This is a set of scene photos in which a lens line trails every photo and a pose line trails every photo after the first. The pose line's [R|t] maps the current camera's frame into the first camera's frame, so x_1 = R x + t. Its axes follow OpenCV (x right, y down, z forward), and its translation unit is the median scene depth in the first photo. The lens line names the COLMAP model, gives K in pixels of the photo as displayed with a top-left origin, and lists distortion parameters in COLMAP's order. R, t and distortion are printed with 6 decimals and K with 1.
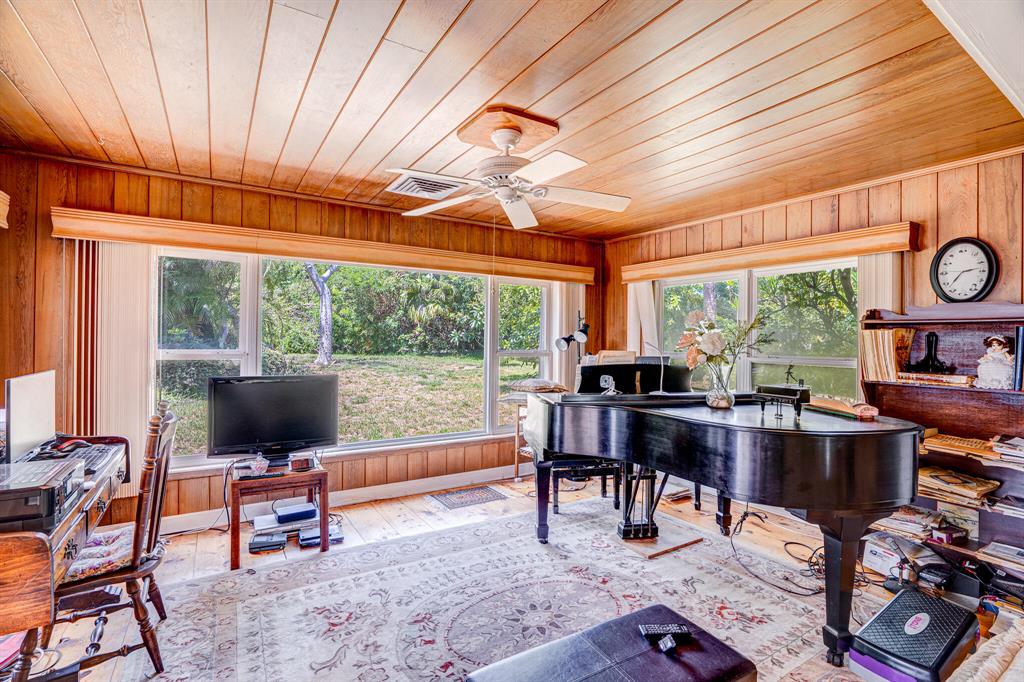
lens RADIAL K [[471.6, 0, 508.6], [0, 471.6, 340.5], [0, 0, 1]] dist [-0.038087, 0.002665]
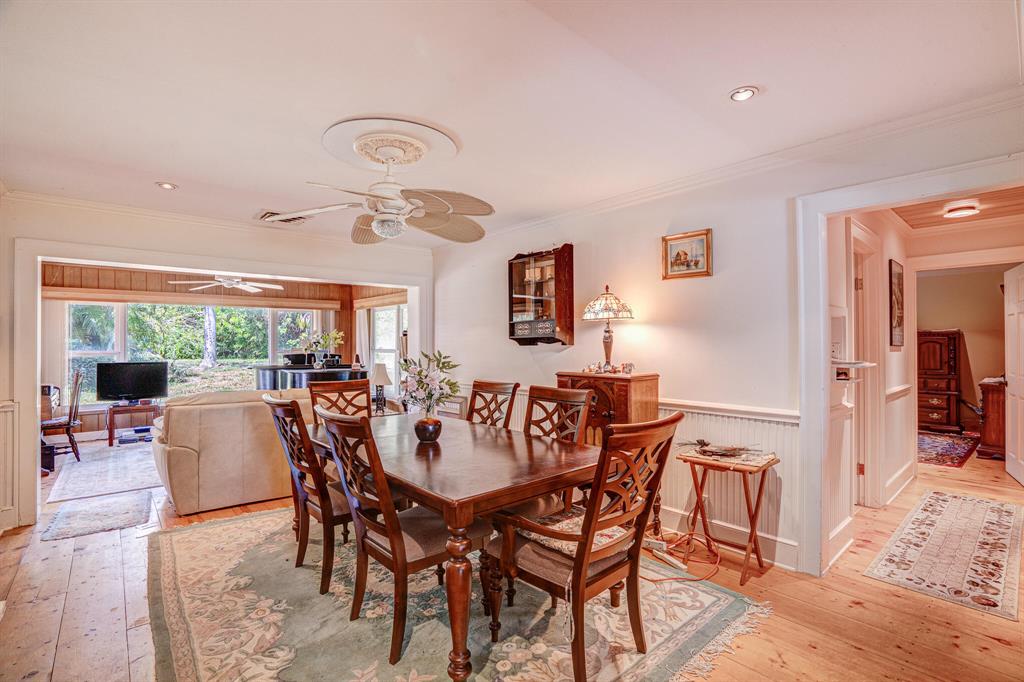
lens RADIAL K [[471.6, 0, 513.9], [0, 471.6, 339.3], [0, 0, 1]] dist [-0.038087, 0.002665]
pose [[0.985993, -0.015109, 0.166098, 0.543068], [0.016415, 0.999844, -0.006493, 0.009172], [-0.165974, 0.009129, 0.986088, -0.846112]]
